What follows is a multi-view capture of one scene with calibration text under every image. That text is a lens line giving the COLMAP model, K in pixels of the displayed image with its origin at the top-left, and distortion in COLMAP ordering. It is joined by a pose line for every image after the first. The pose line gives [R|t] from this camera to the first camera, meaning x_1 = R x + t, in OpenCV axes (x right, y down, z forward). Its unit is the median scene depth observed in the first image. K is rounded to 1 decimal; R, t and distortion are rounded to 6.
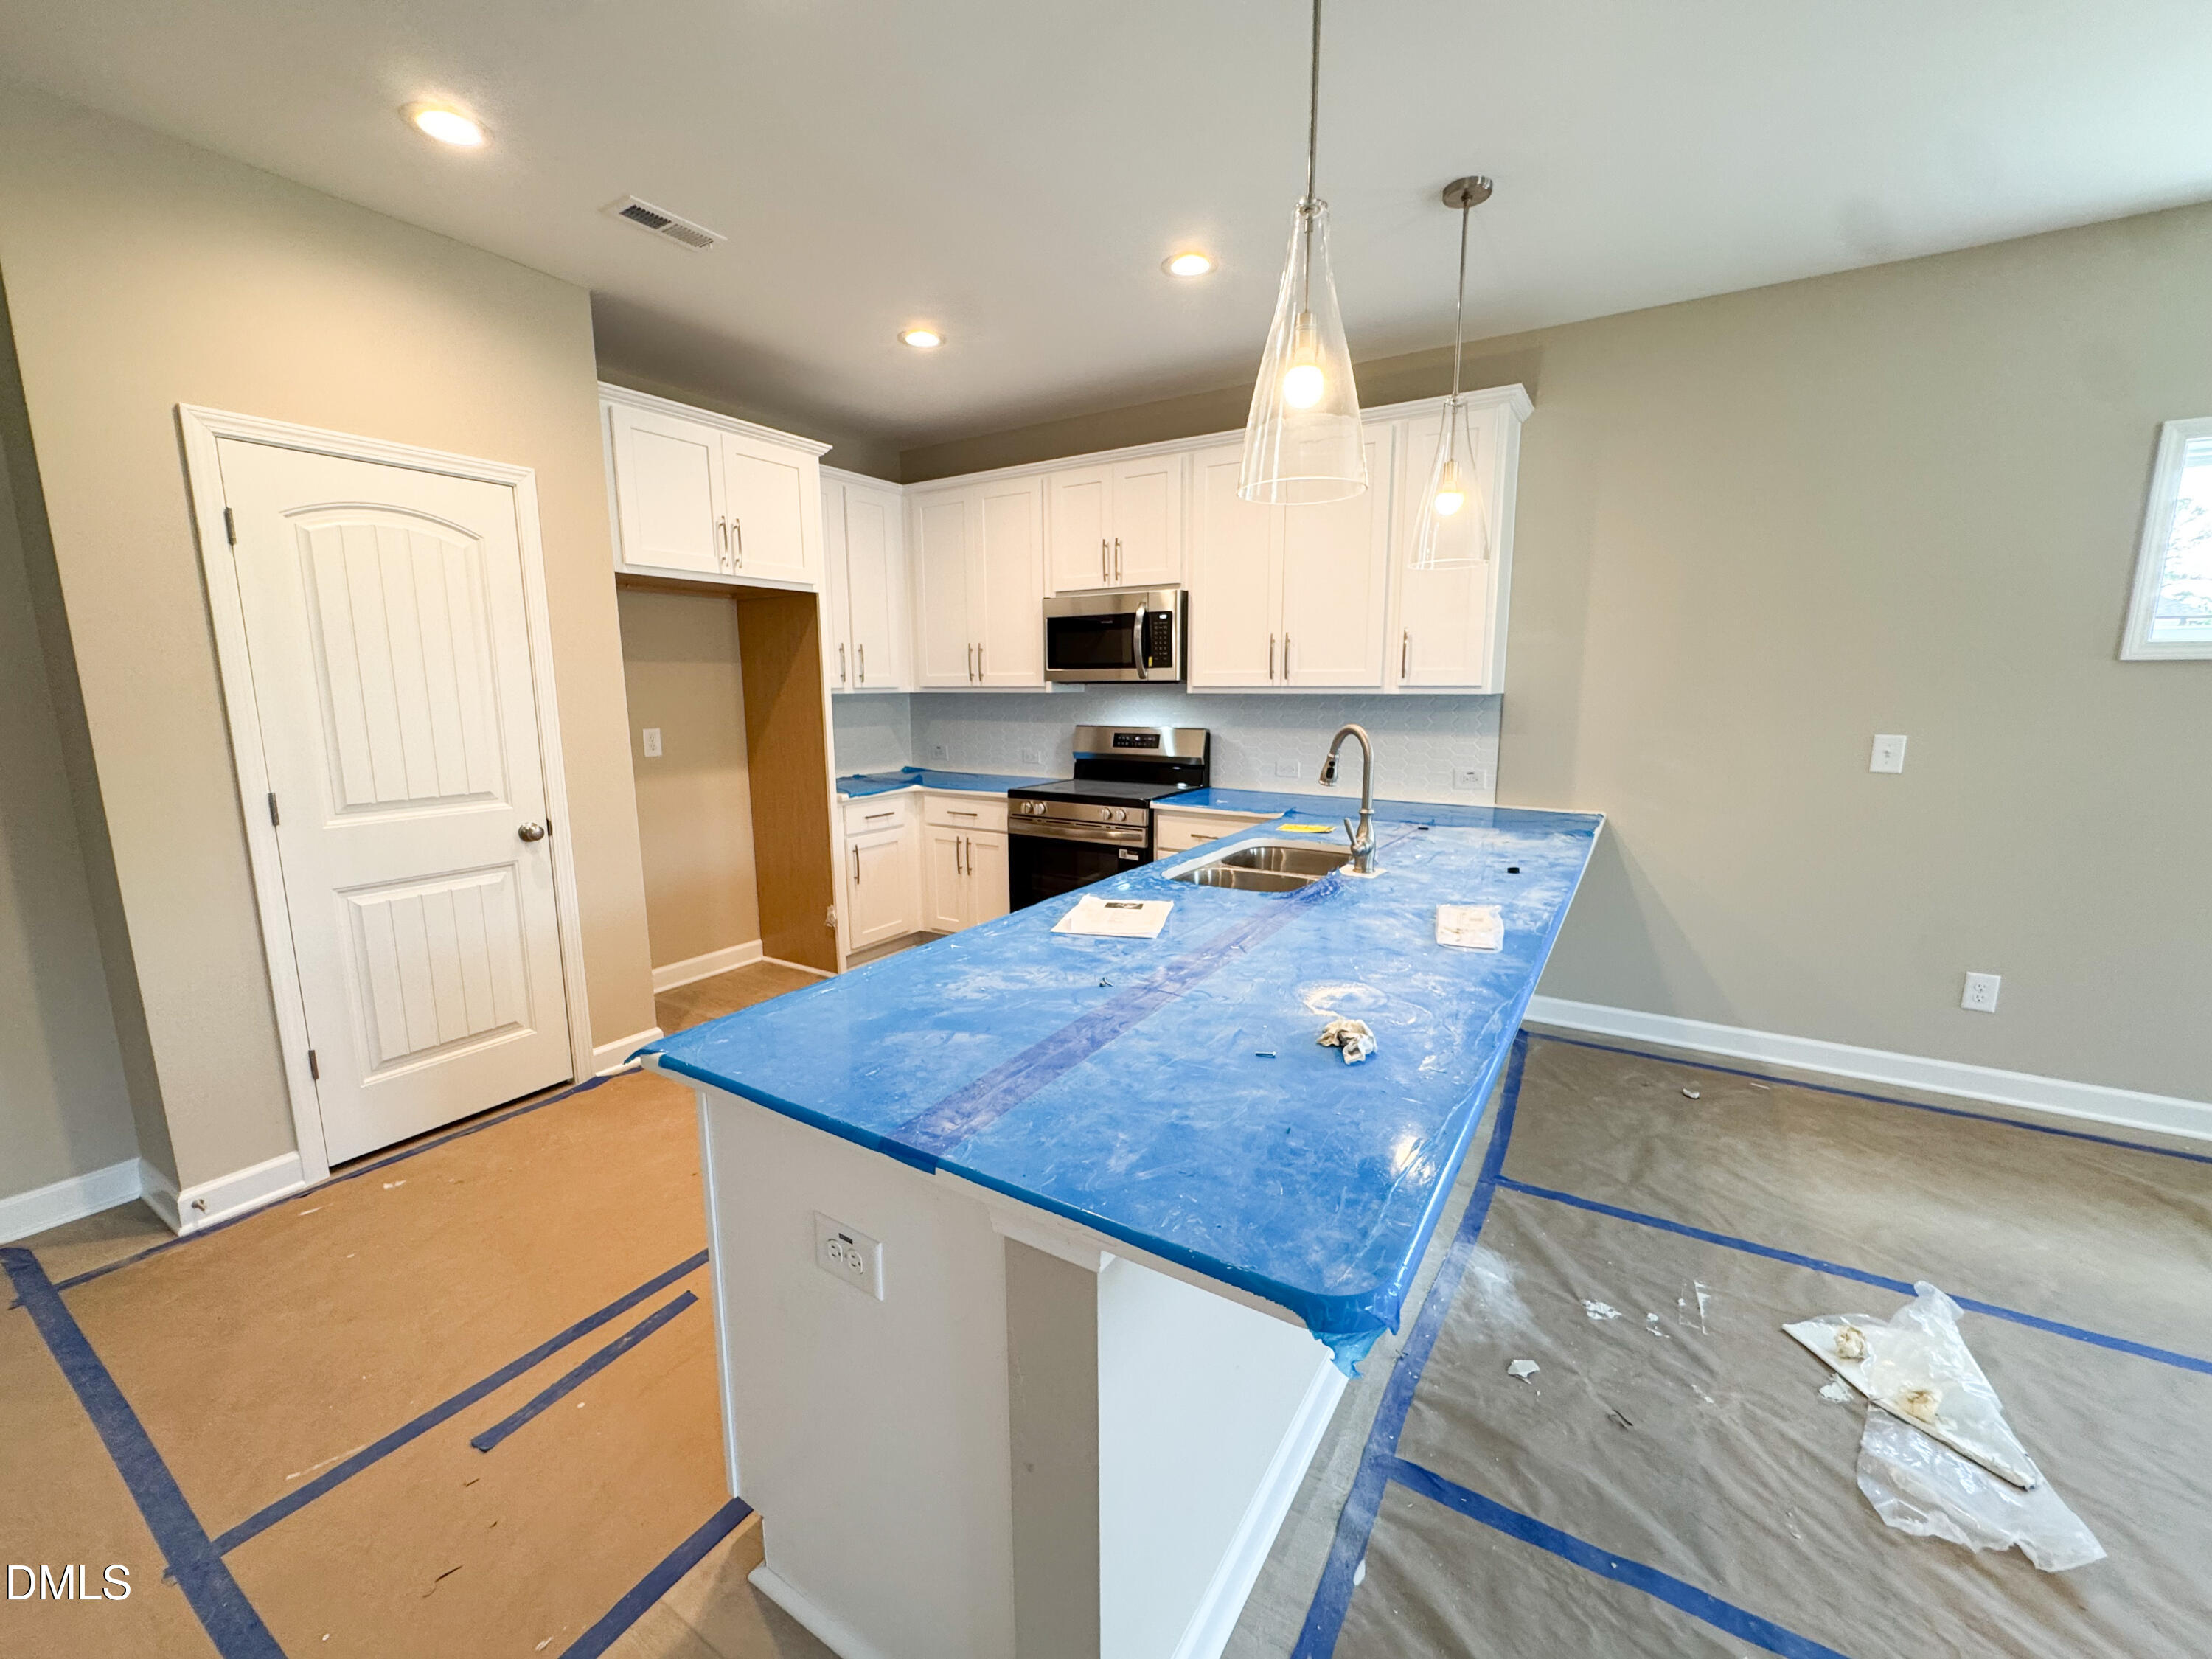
lens RADIAL K [[889.6, 0, 1095.5], [0, 889.6, 827.1], [0, 0, 1]] dist [-0.006018, 0.000972]
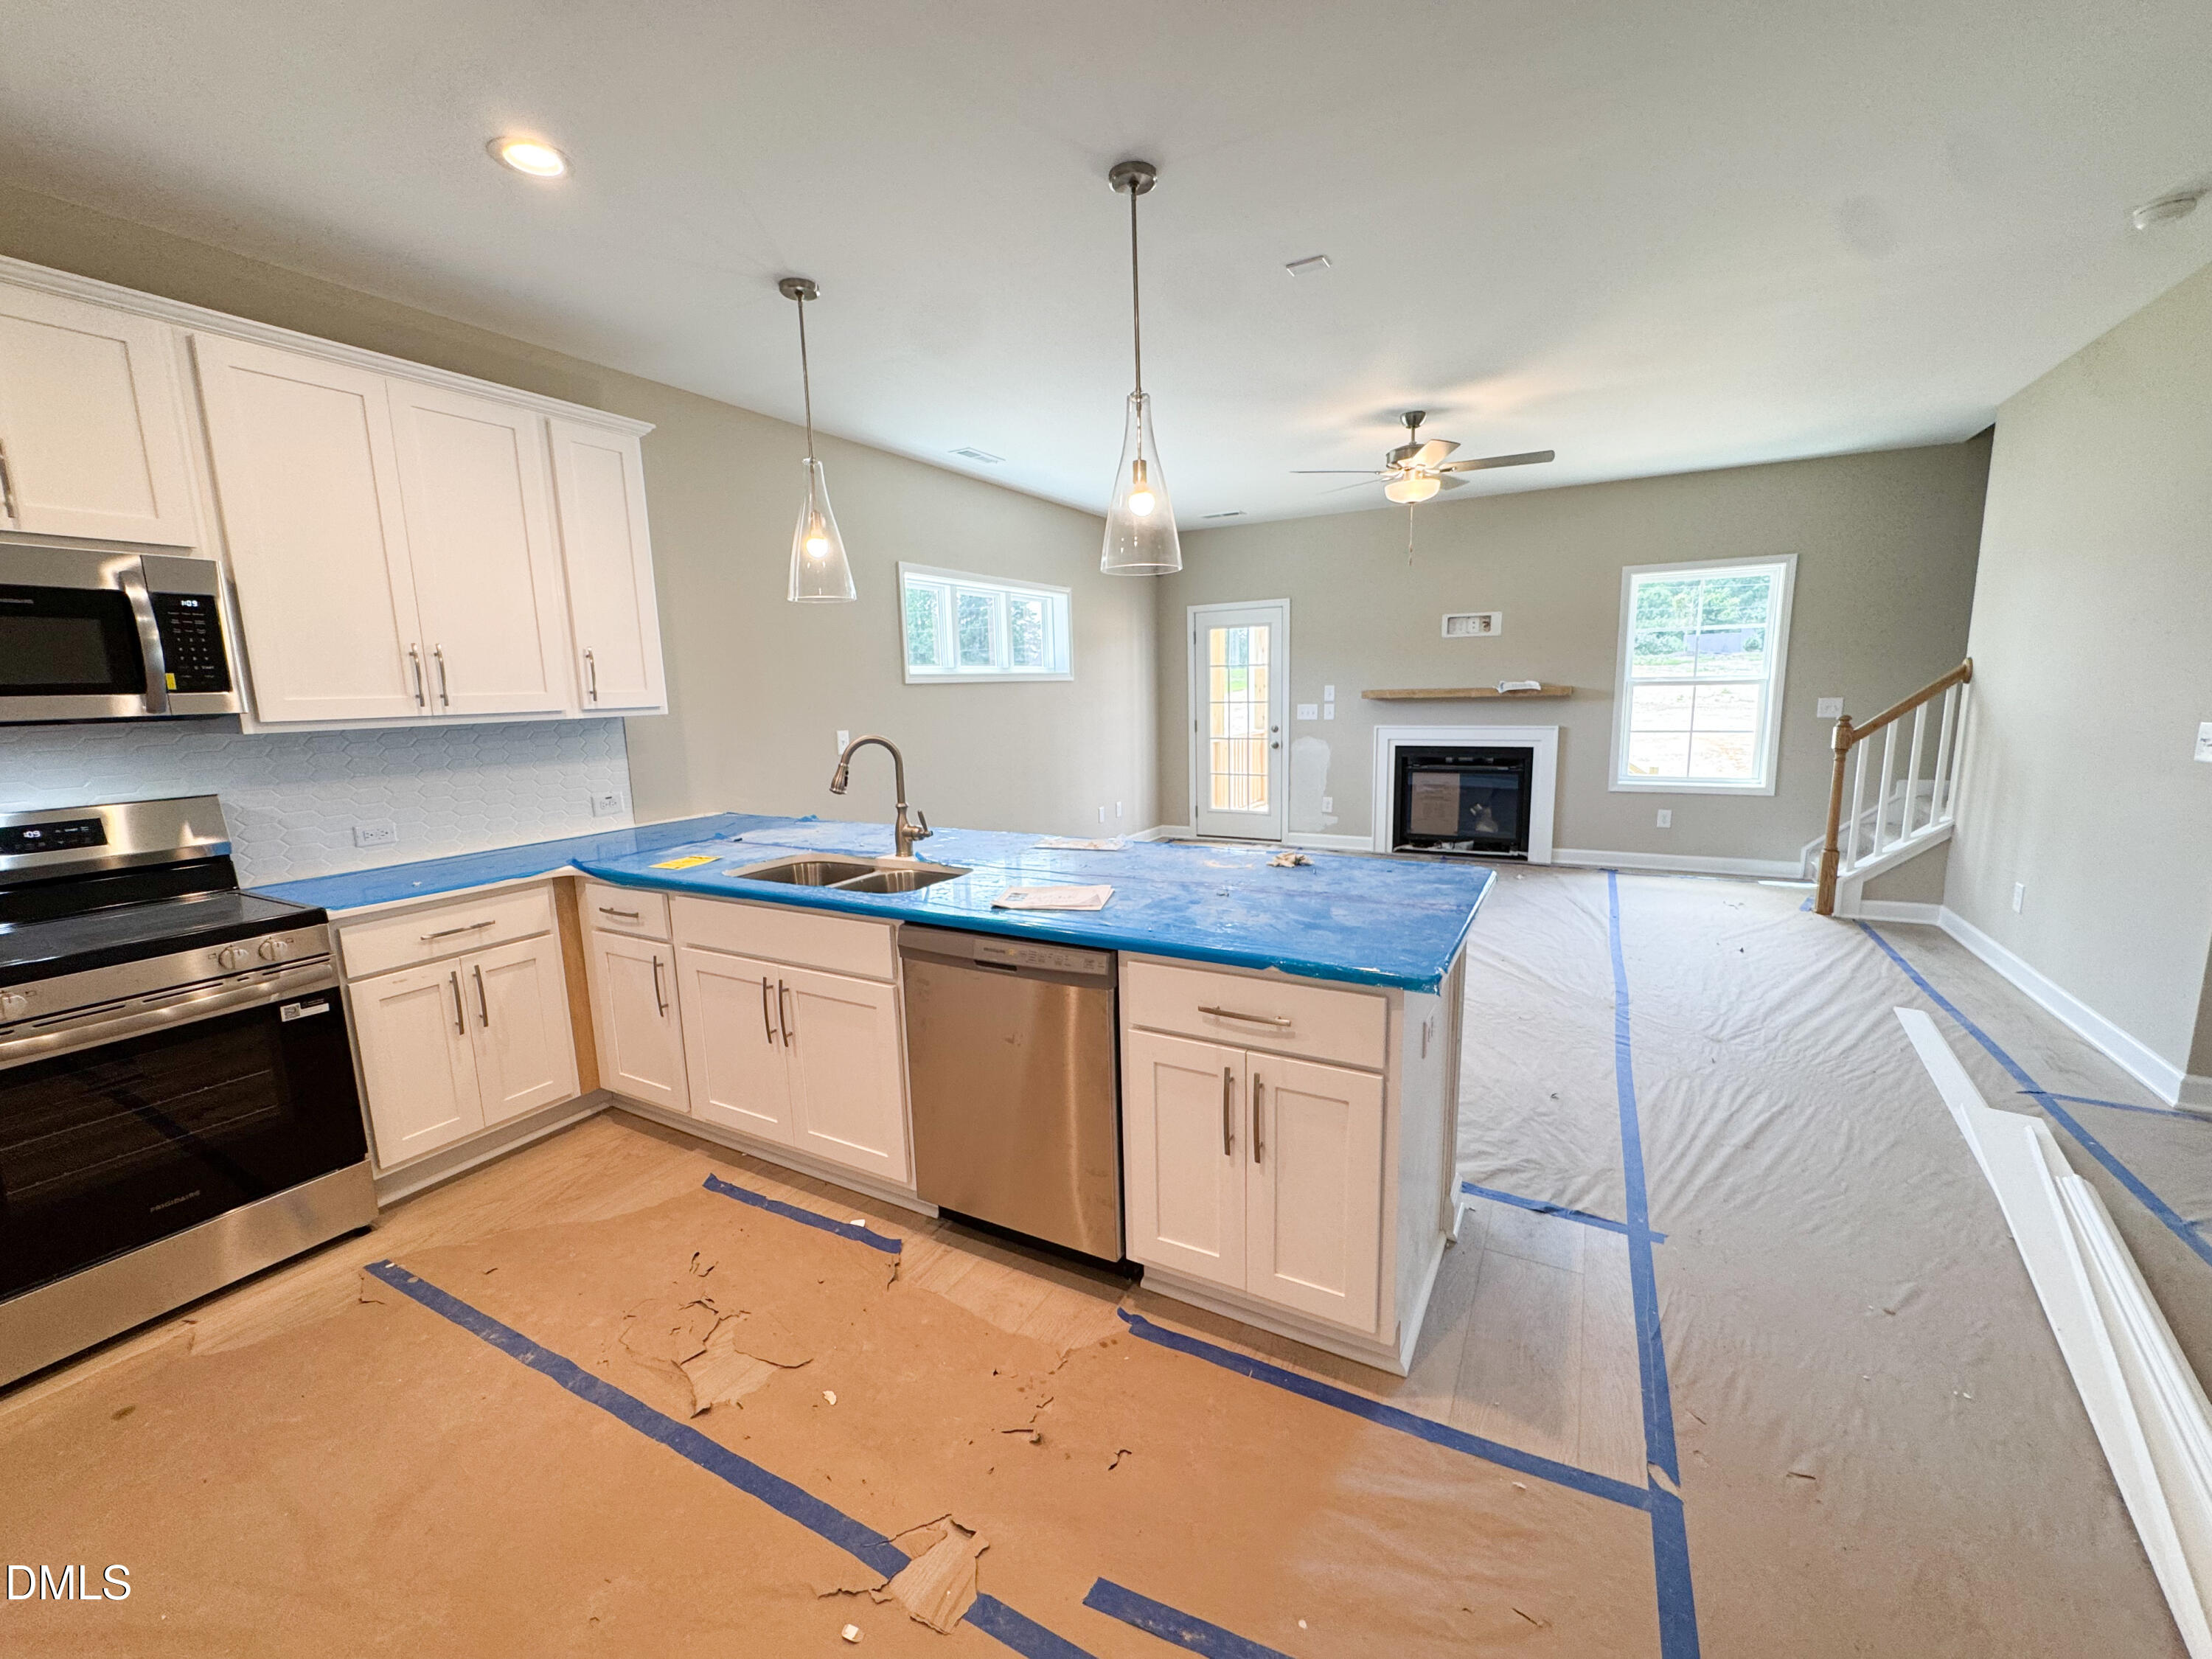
lens RADIAL K [[889.6, 0, 1102.2], [0, 889.6, 833.9], [0, 0, 1]] dist [-0.006018, 0.000972]
pose [[-0.060442, -0.158344, 0.985532, -0.580017], [0.187604, 0.967940, 0.167023, -0.083755], [-0.980383, 0.194984, -0.028798, 0.503866]]
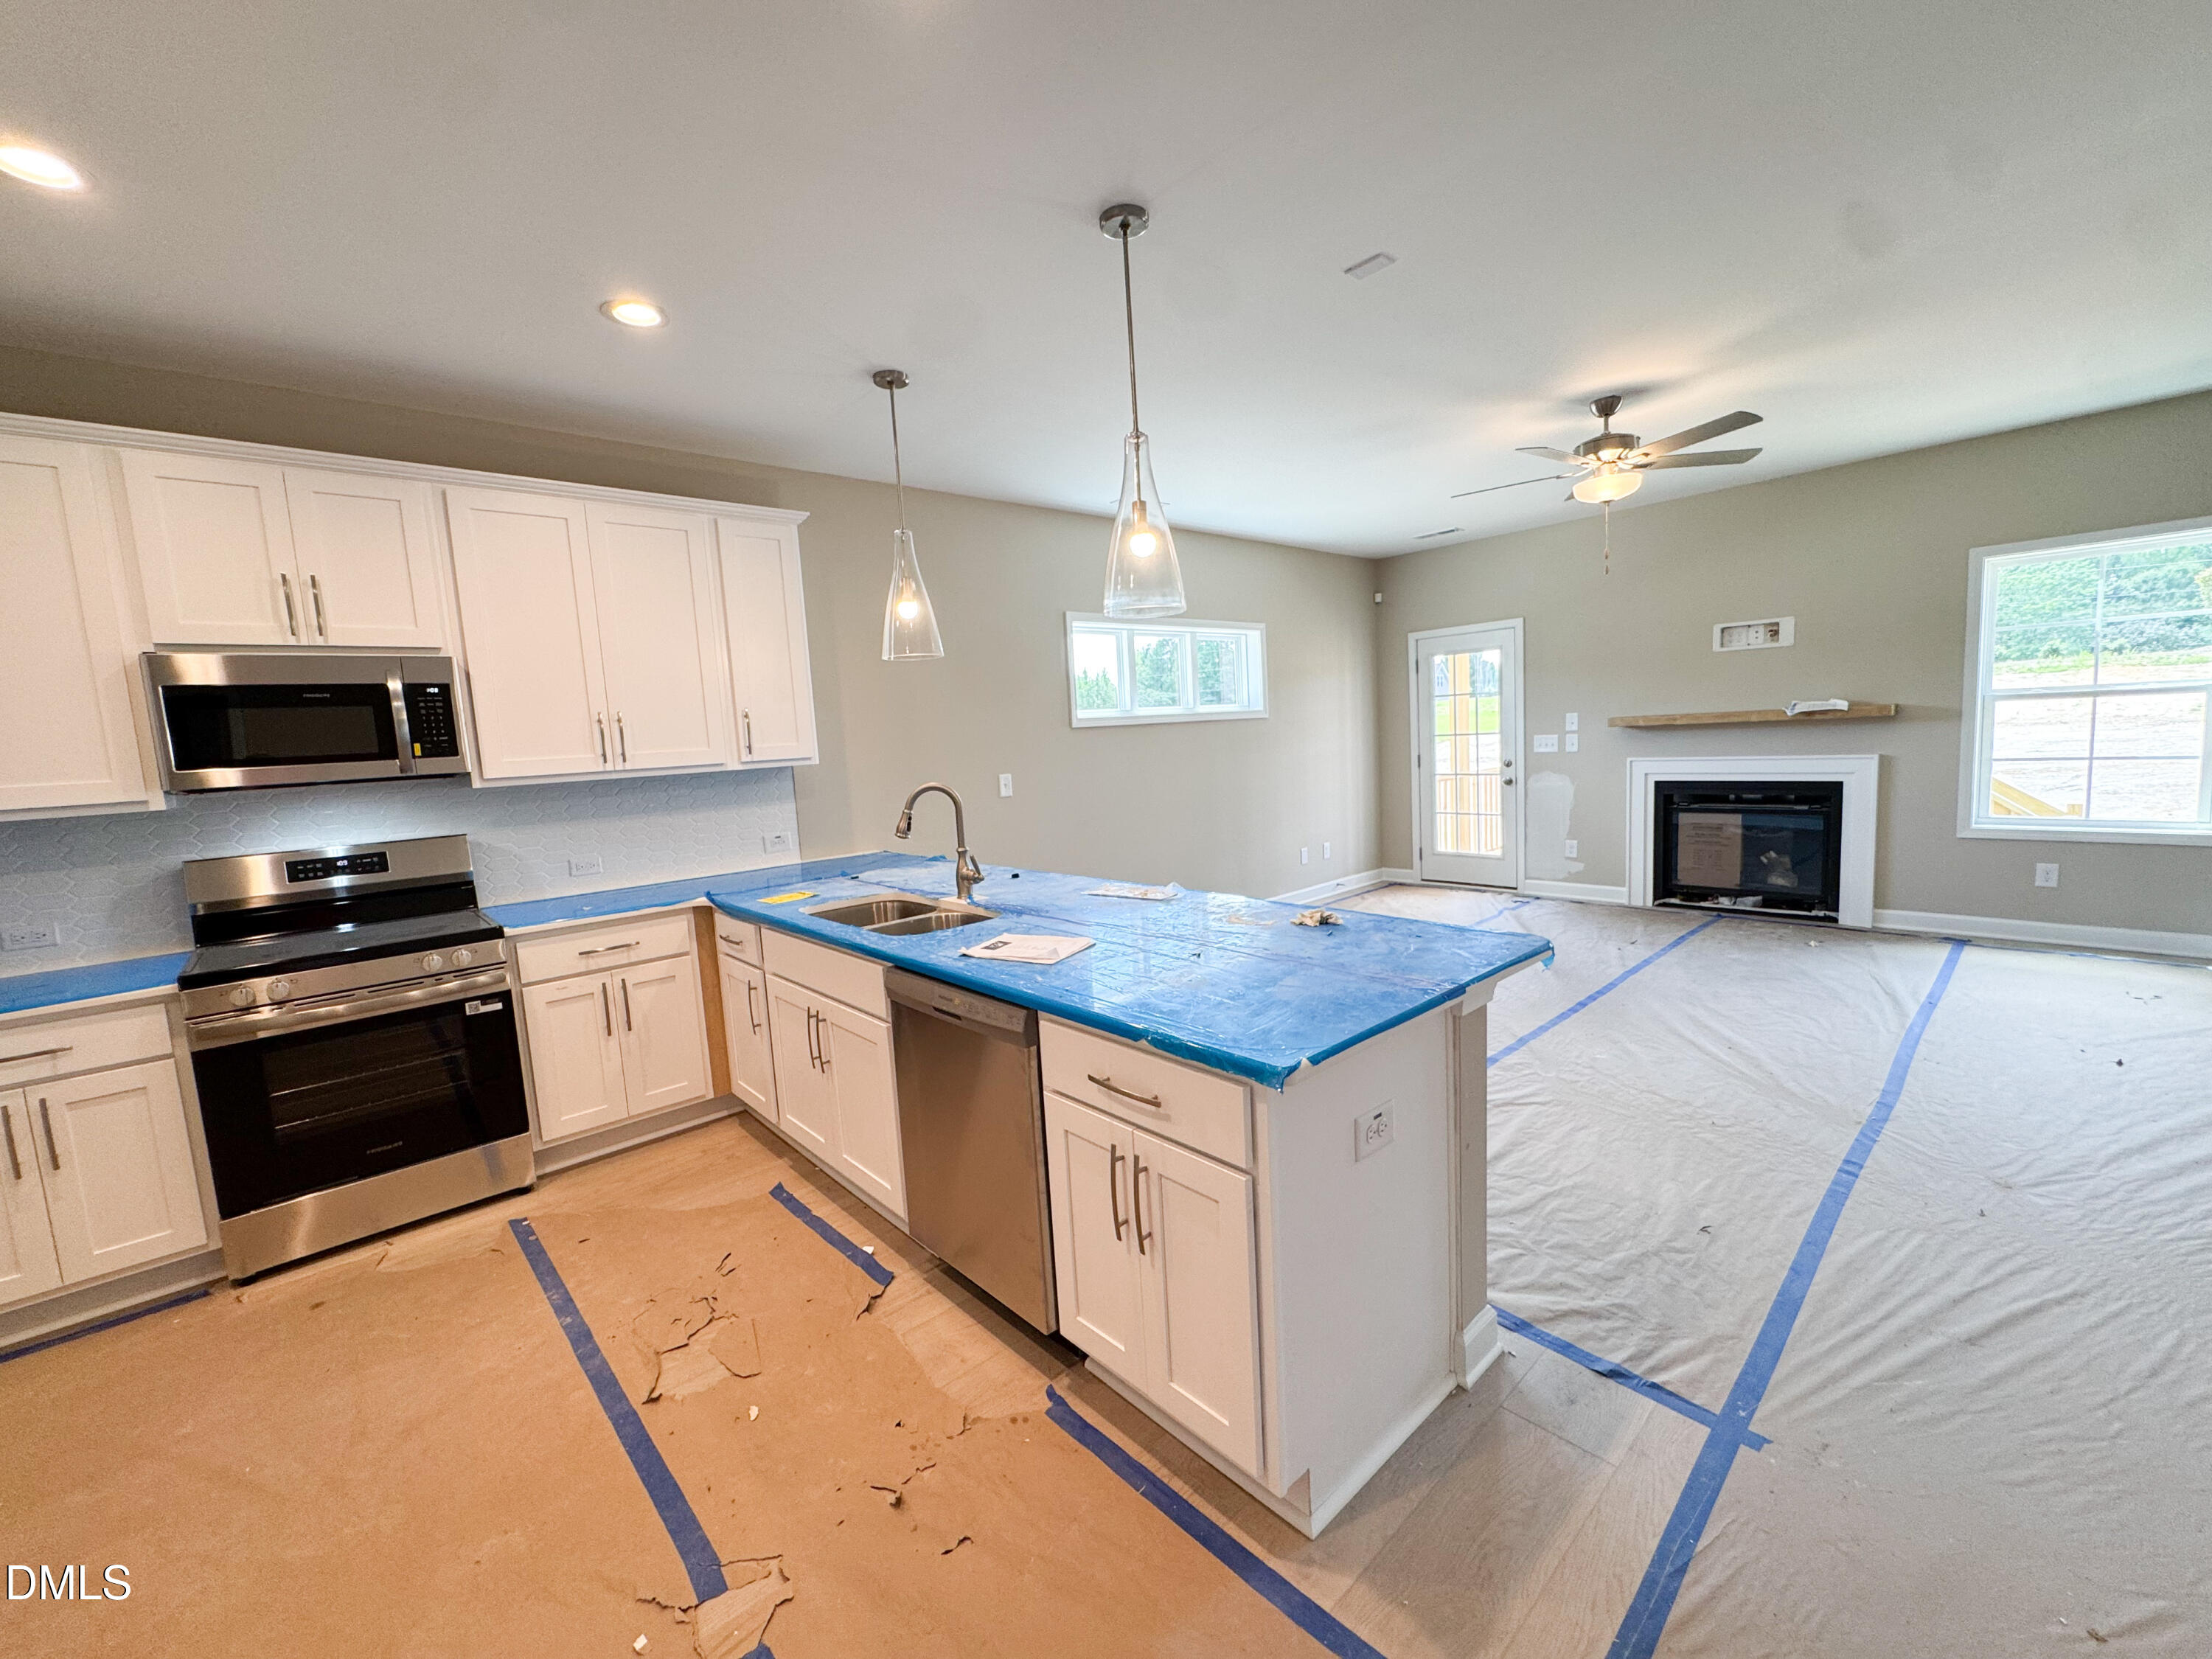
lens RADIAL K [[889.6, 0, 1102.3], [0, 889.6, 833.2], [0, 0, 1]] dist [-0.006018, 0.000972]
pose [[0.268870, -0.118327, 0.955881, -0.538465], [0.210474, 0.975658, 0.061573, -0.048778], [-0.939899, 0.184633, 0.287230, 0.293645]]
